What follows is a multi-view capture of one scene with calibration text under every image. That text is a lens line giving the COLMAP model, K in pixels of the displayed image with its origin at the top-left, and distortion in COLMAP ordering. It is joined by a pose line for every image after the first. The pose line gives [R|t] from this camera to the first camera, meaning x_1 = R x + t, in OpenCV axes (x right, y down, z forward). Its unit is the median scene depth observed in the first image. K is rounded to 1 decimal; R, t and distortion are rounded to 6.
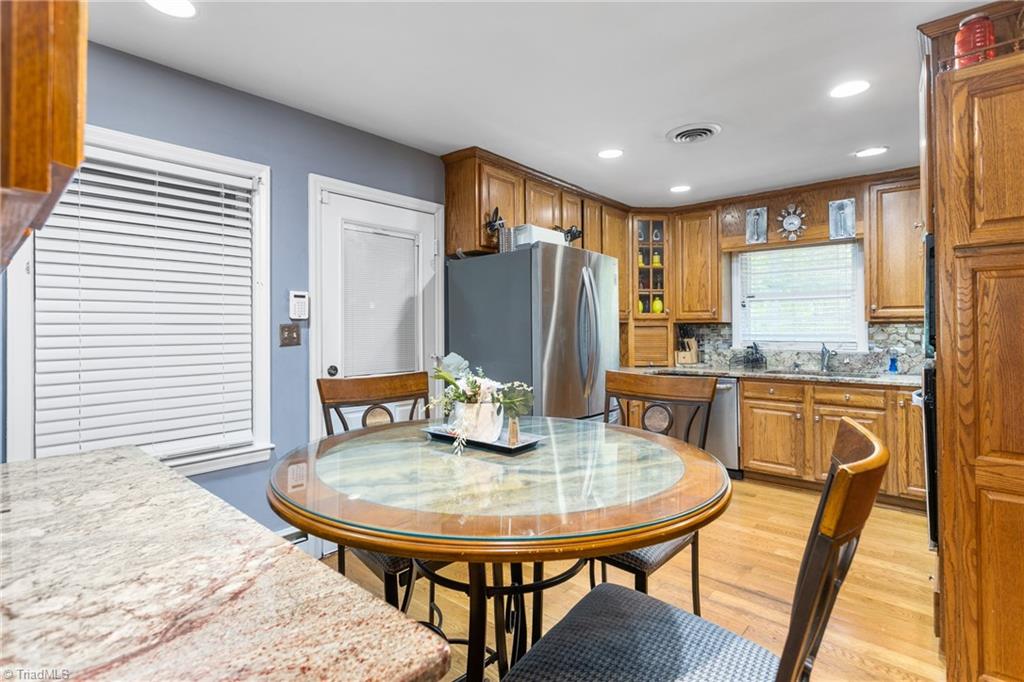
lens RADIAL K [[493.9, 0, 507.7], [0, 493.9, 329.8], [0, 0, 1]] dist [-0.000660, -0.000255]
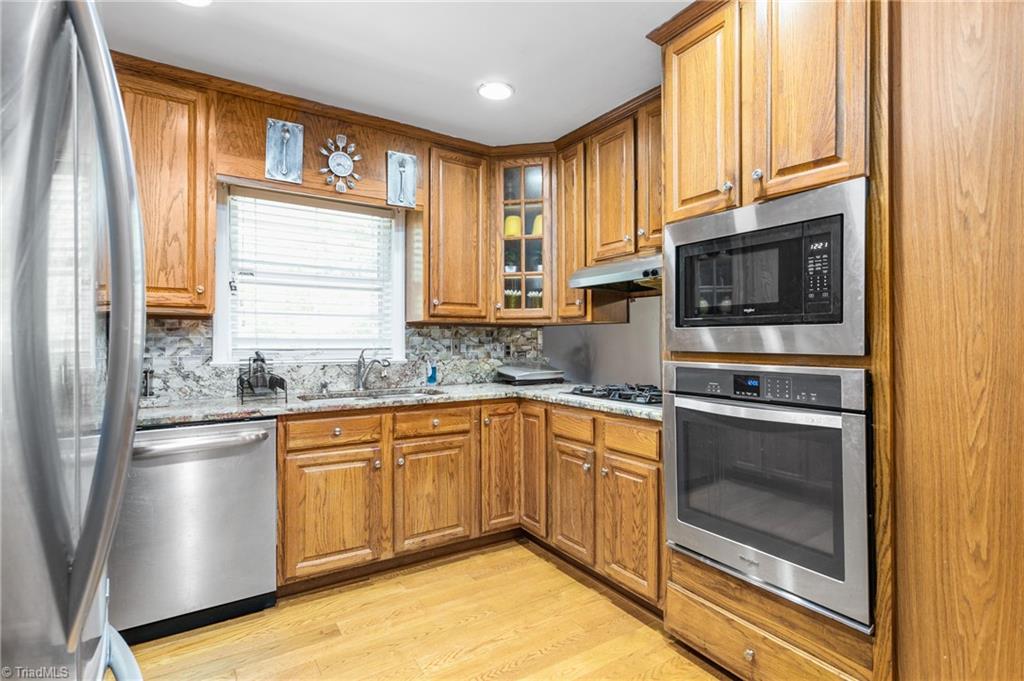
lens RADIAL K [[493.9, 0, 508.4], [0, 493.9, 336.9], [0, 0, 1]] dist [-0.000660, -0.000255]
pose [[0.256024, 0.016993, 0.966521, 0.012384], [-0.000576, 0.999848, -0.017426, 0.019356], [-0.966670, 0.003905, 0.255995, 0.602368]]
